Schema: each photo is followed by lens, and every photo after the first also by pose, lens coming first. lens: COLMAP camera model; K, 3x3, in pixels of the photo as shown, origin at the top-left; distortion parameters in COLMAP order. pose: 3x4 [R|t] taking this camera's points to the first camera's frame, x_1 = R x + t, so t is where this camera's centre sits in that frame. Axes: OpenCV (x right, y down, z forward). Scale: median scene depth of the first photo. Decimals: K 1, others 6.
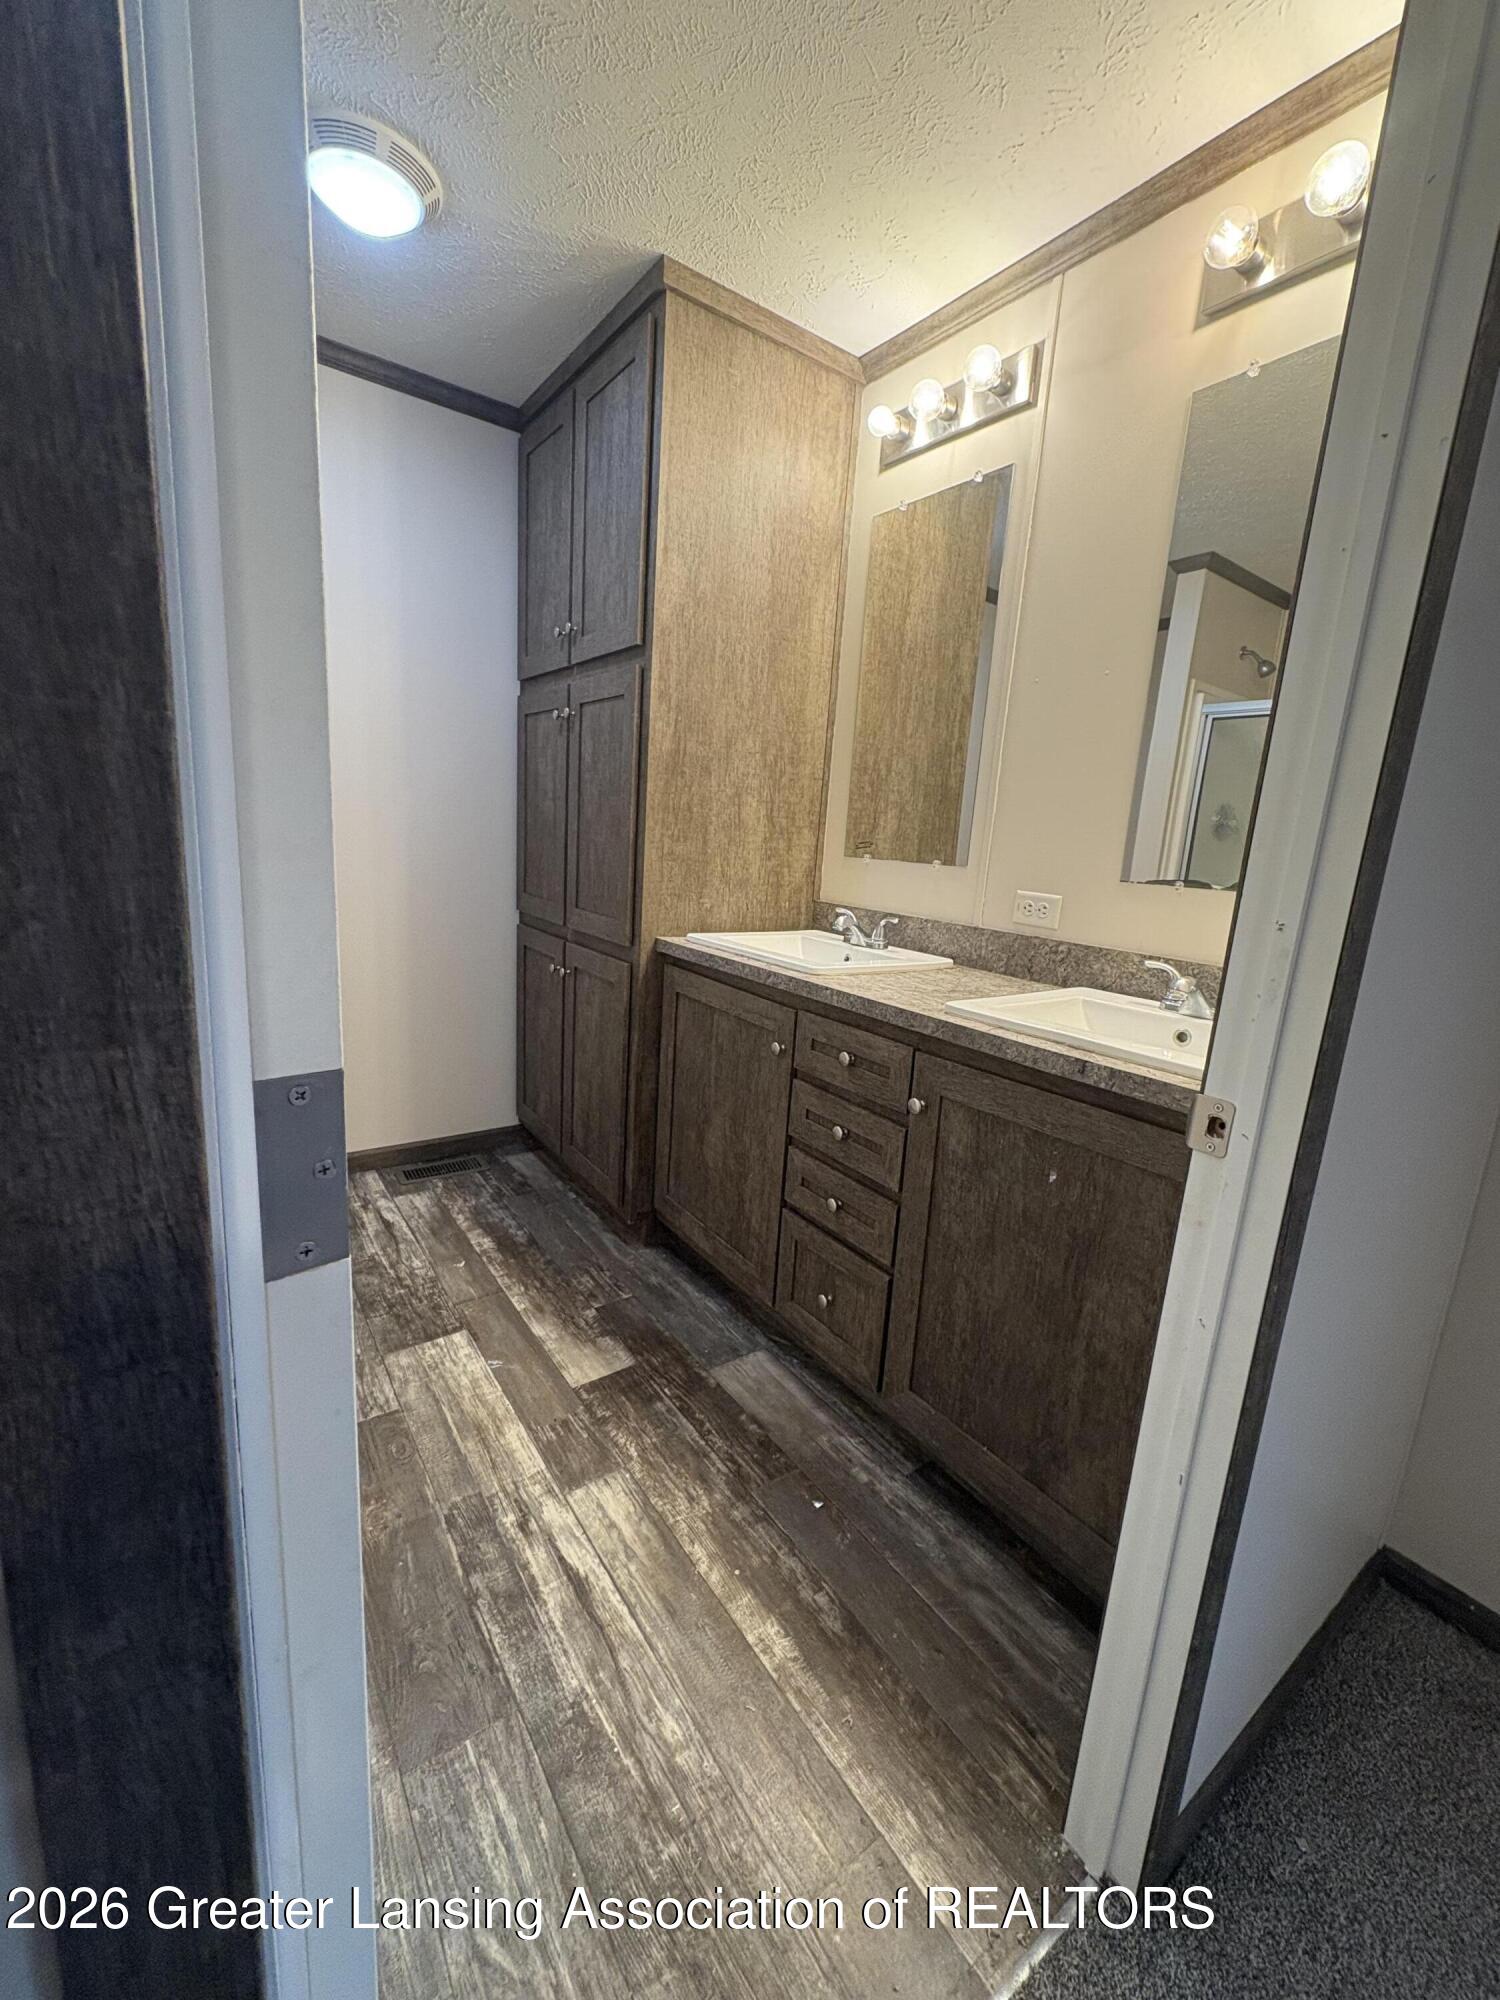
lens RADIAL K [[793.7, 0, 750.0], [0, 793.7, 1000.0], [0, 0, 1]] dist [0.026768, -0.010562]
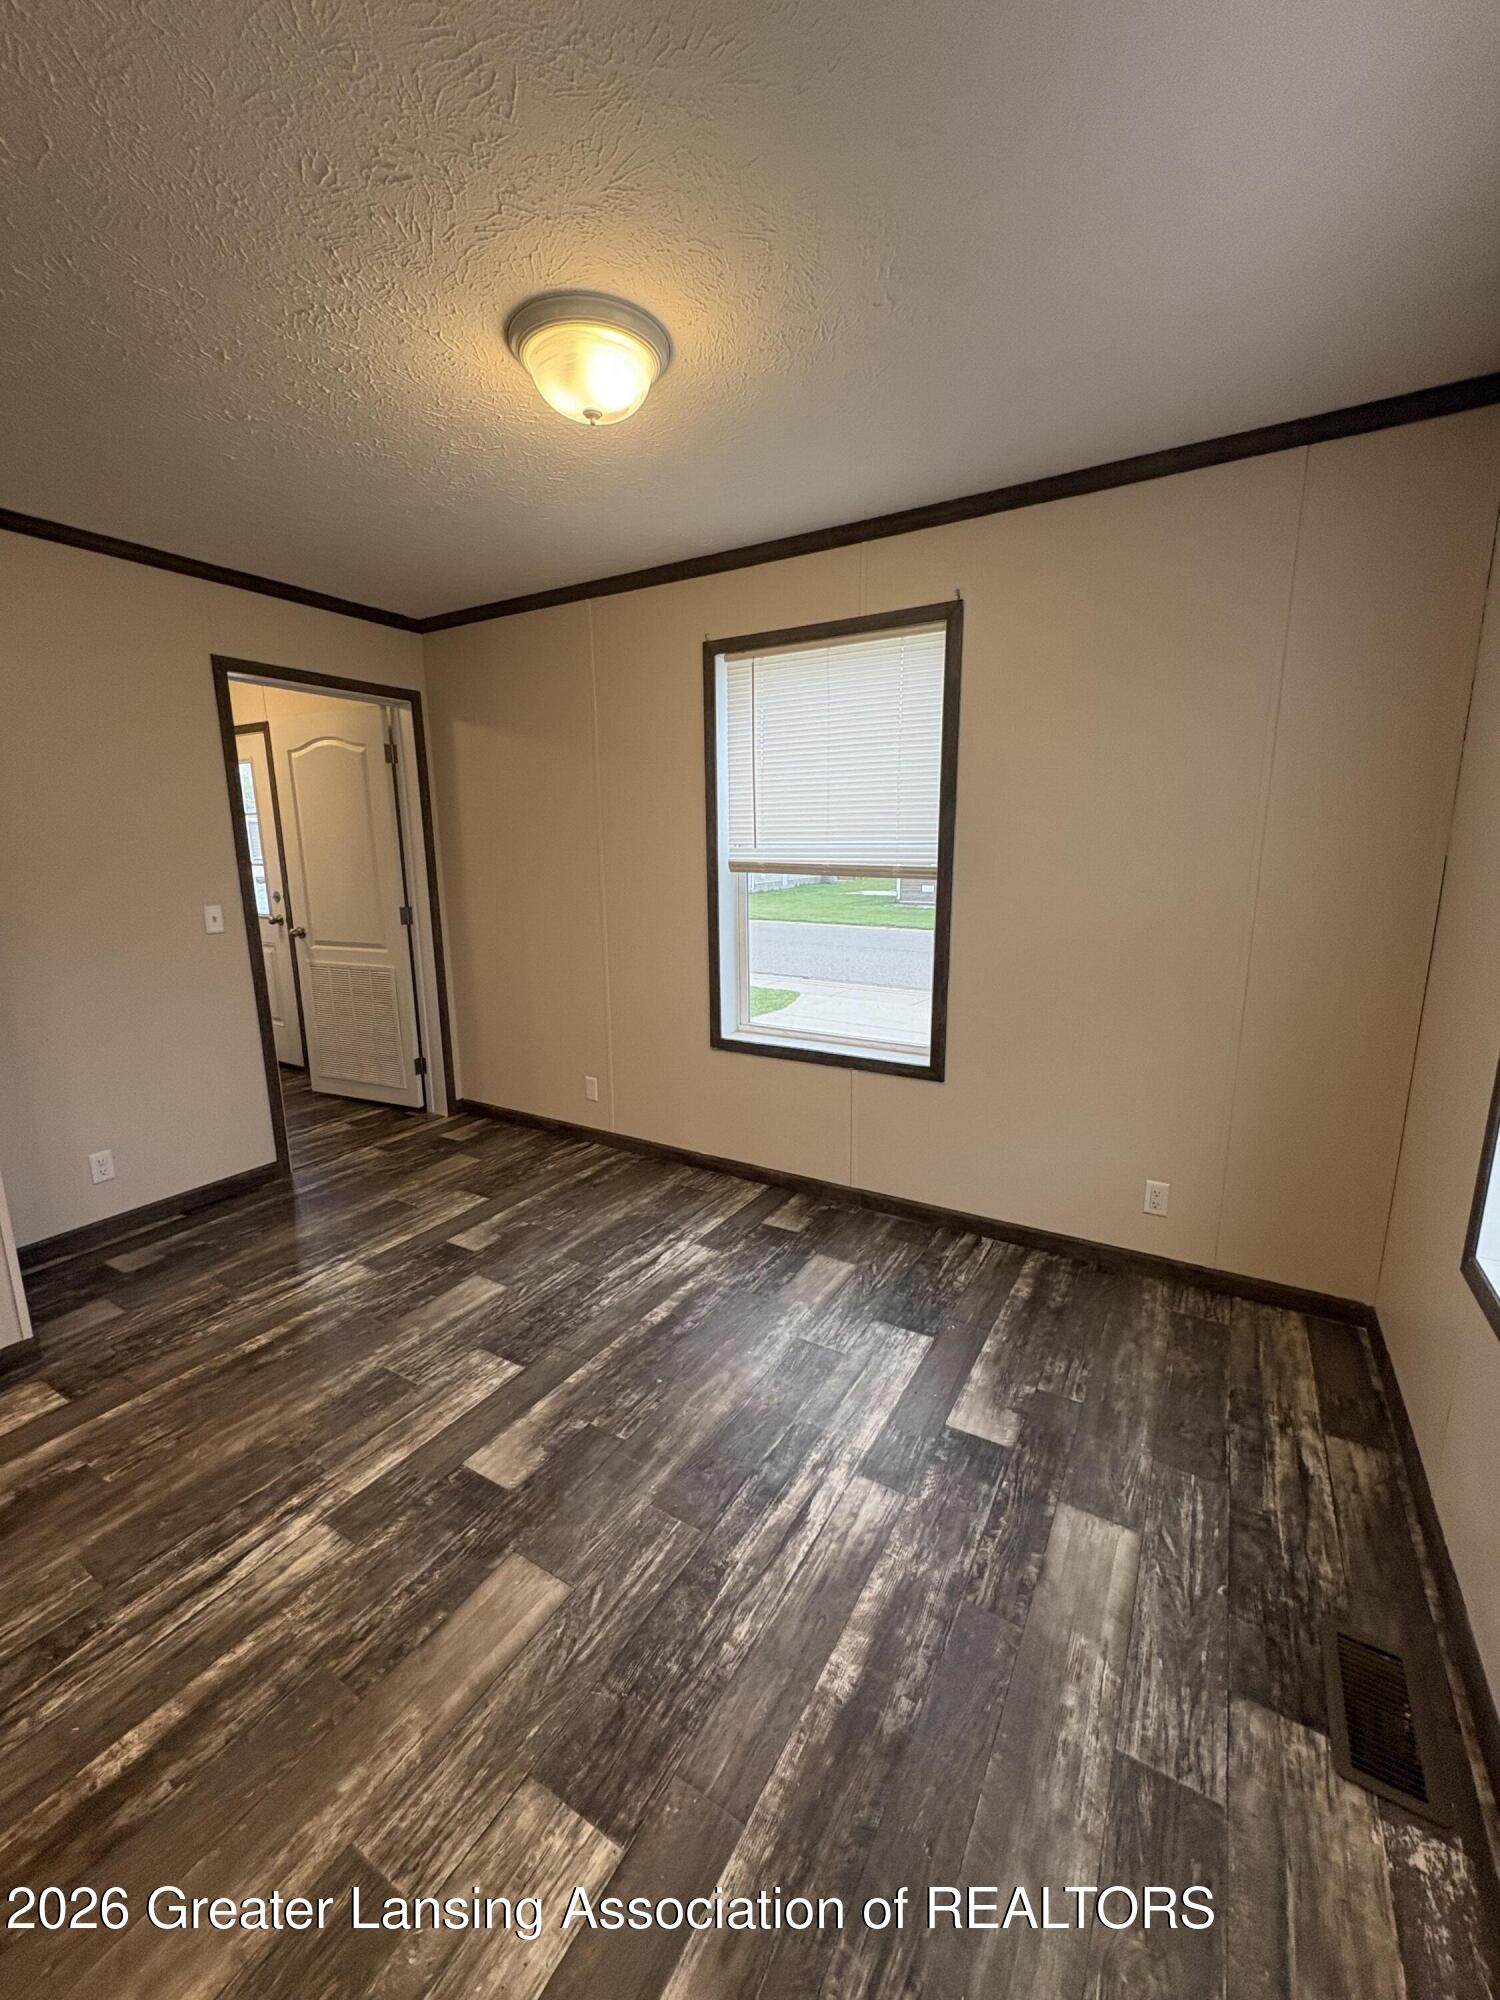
lens RADIAL K [[790.3, 0, 748.3], [0, 790.3, 1010.1], [0, 0, 1]] dist [0.000609, -0.000193]
pose [[0.389752, 0.119920, -0.913079, 0.814110], [-0.151992, 0.986265, 0.064654, -0.156099], [0.908291, 0.113581, 0.402626, 0.312359]]
